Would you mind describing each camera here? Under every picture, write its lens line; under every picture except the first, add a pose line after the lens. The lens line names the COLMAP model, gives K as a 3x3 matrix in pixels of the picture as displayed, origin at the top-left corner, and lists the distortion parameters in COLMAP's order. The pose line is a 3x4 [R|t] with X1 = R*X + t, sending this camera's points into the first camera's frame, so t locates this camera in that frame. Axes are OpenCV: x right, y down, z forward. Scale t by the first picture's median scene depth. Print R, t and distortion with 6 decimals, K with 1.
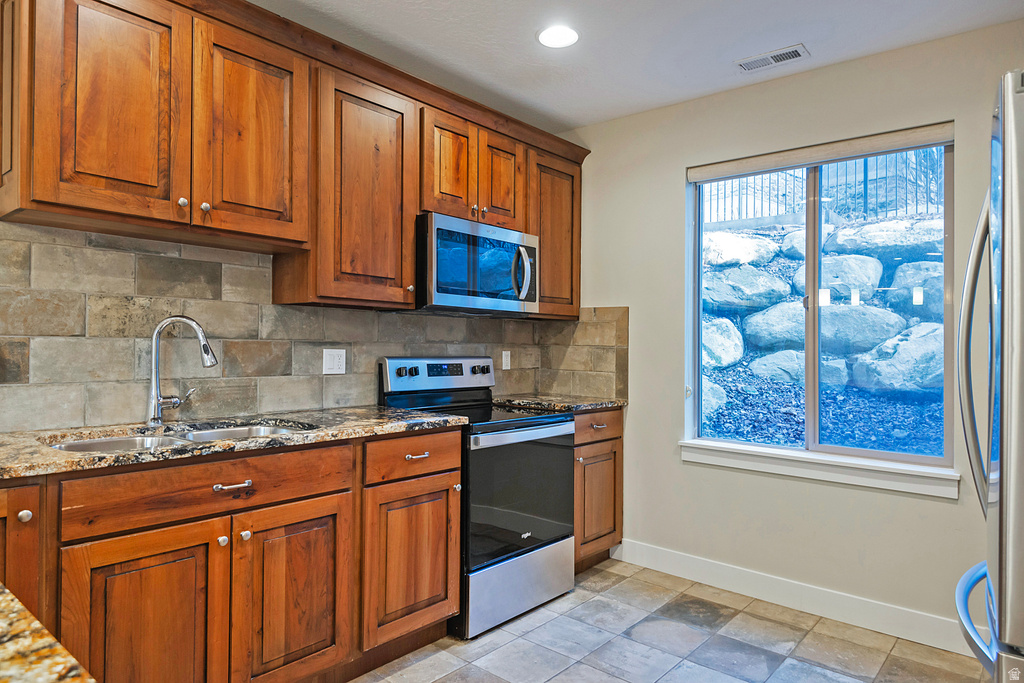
lens RADIAL K [[631.3, 0, 512.0], [0, 631.3, 341.5], [0, 0, 1]] dist [0.027704, -0.025277]
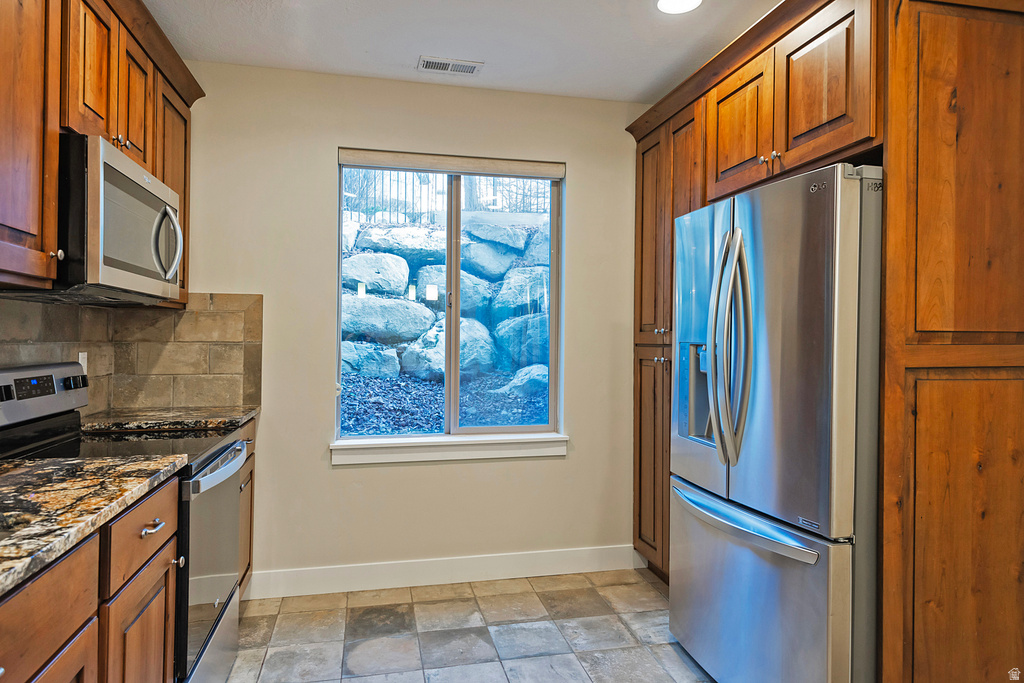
lens RADIAL K [[636.2, 0, 506.3], [0, 636.2, 332.5], [0, 0, 1]] dist [0.021884, -0.003497]
pose [[0.598266, -0.008595, 0.801251, -0.316241], [0.002580, 0.999958, 0.008800, -0.012042], [-0.801293, -0.003198, 0.598263, 0.243062]]
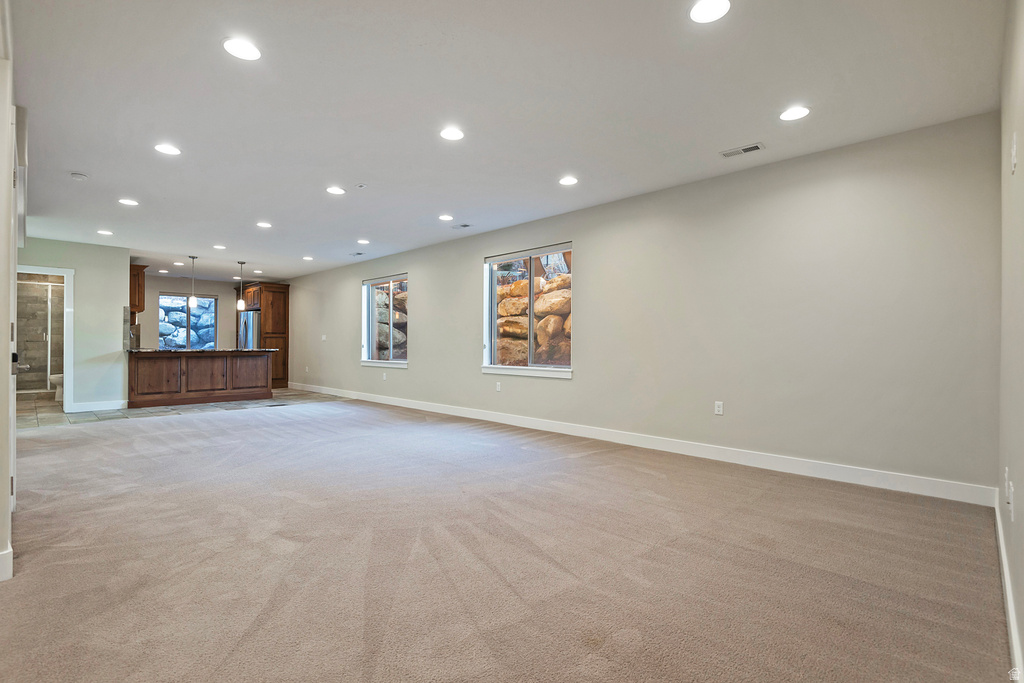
lens RADIAL K [[479.8, 0, 512.0], [0, 479.8, 341.5], [0, 0, 1]] dist [0.019770, -0.015497]
pose [[0.061096, -0.013786, 0.998037, -2.763094], [-0.005698, 0.999884, 0.014160, -0.000865], [-0.998116, -0.006552, 0.061010, -1.532829]]
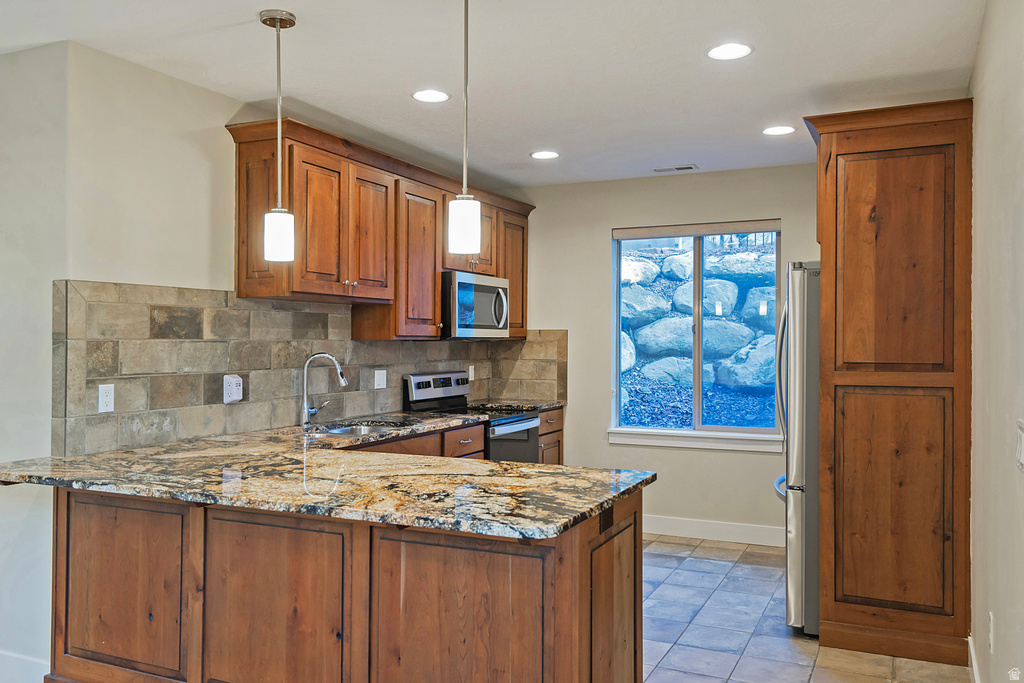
lens RADIAL K [[836.4, 0, 522.9], [0, 836.4, 356.2], [0, 0, 1]] dist [0.041553, 0.002273]
pose [[0.960929, -0.021839, 0.275932, -0.400977], [0.014205, 0.999460, 0.029635, -0.055534], [-0.276430, -0.024558, 0.960720, -0.671805]]
